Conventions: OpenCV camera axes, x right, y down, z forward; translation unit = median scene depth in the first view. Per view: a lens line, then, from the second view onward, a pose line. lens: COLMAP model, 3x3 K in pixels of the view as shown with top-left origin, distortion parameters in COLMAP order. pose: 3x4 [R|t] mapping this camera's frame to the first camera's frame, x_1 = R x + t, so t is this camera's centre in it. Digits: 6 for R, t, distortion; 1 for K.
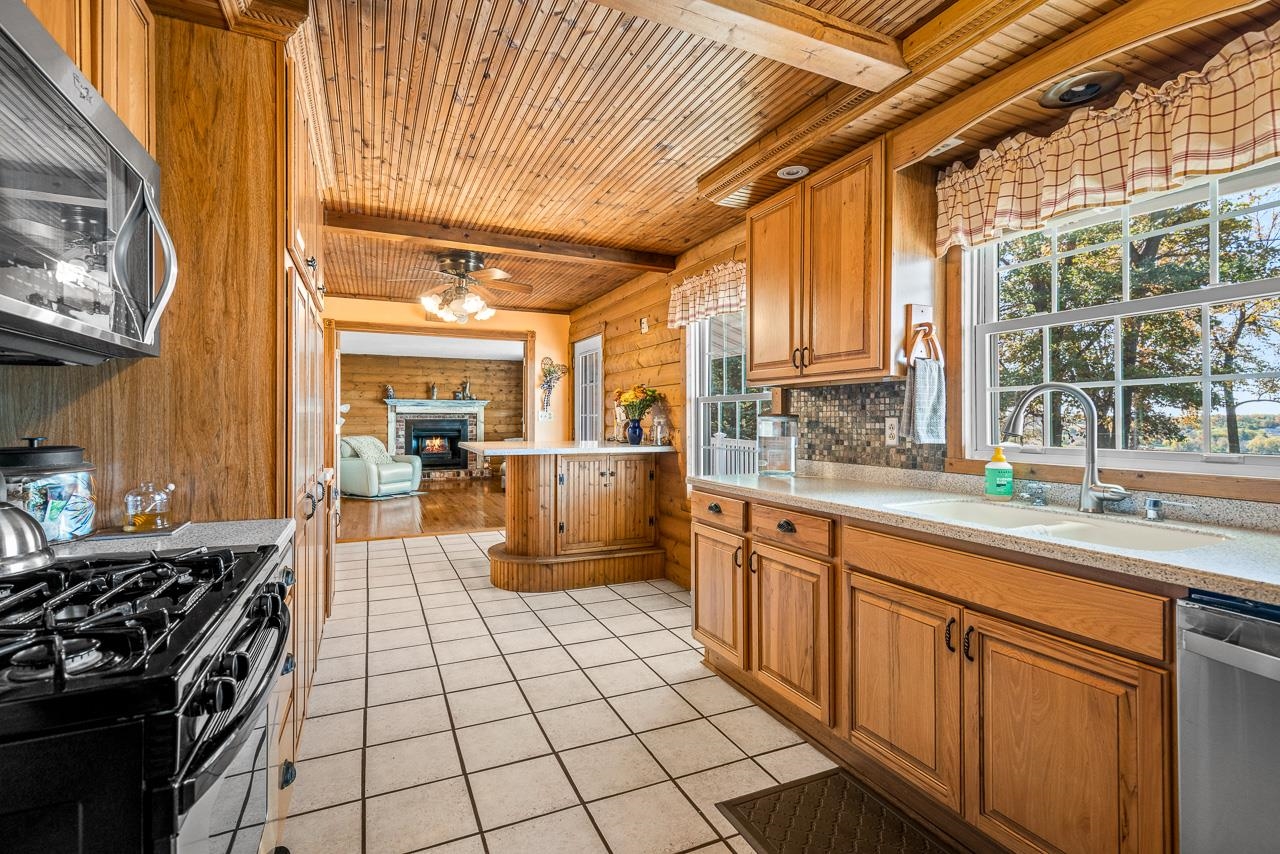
lens RADIAL K [[586.2, 0, 640.0], [0, 586.2, 416.4], [0, 0, 1]] dist [0.000093, -0.000011]
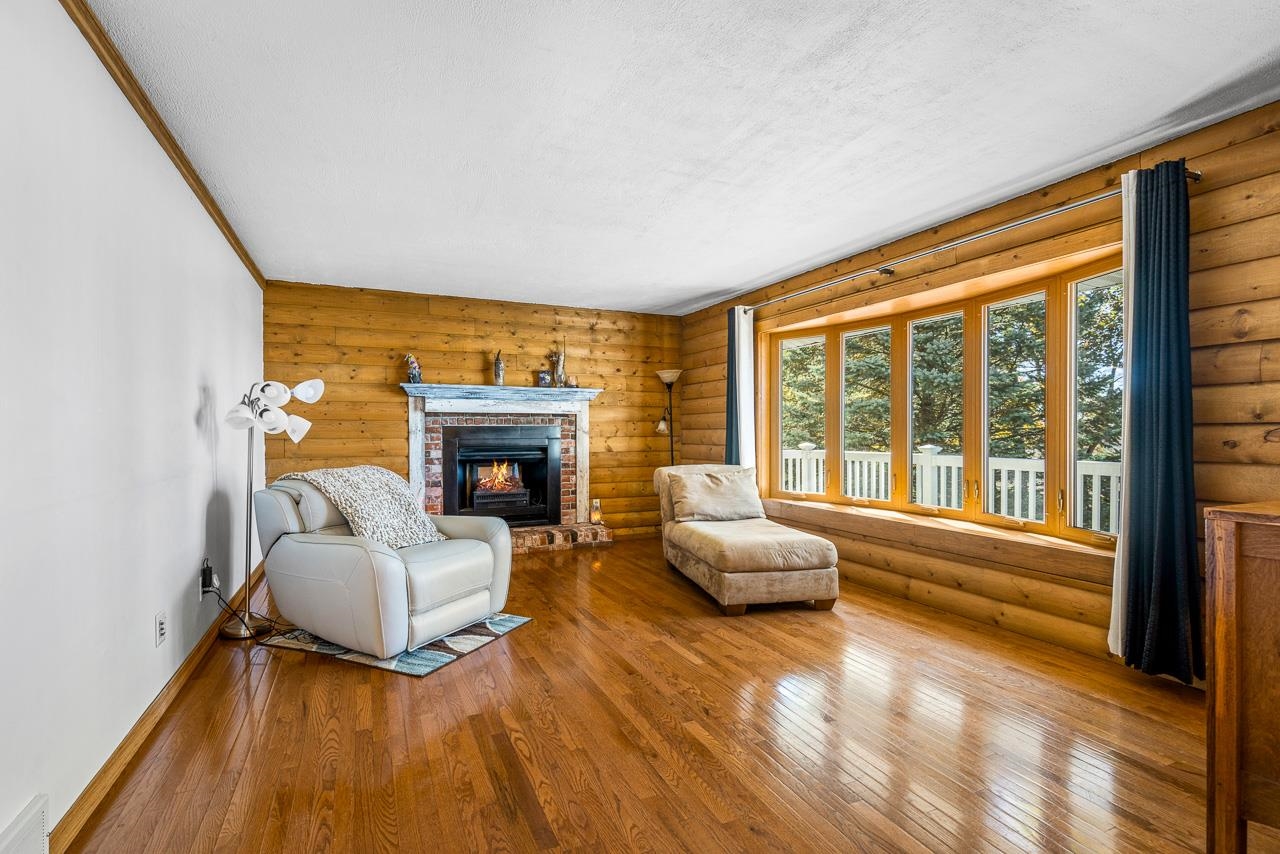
lens RADIAL K [[668.8, 0, 638.9], [0, 668.8, 436.3], [0, 0, 1]] dist [0.000925, 0.000053]
pose [[0.999337, -0.000526, -0.036399, -0.212712], [0.001274, 0.999789, 0.020524, 0.001970], [0.036381, -0.020556, 0.999127, 0.441663]]
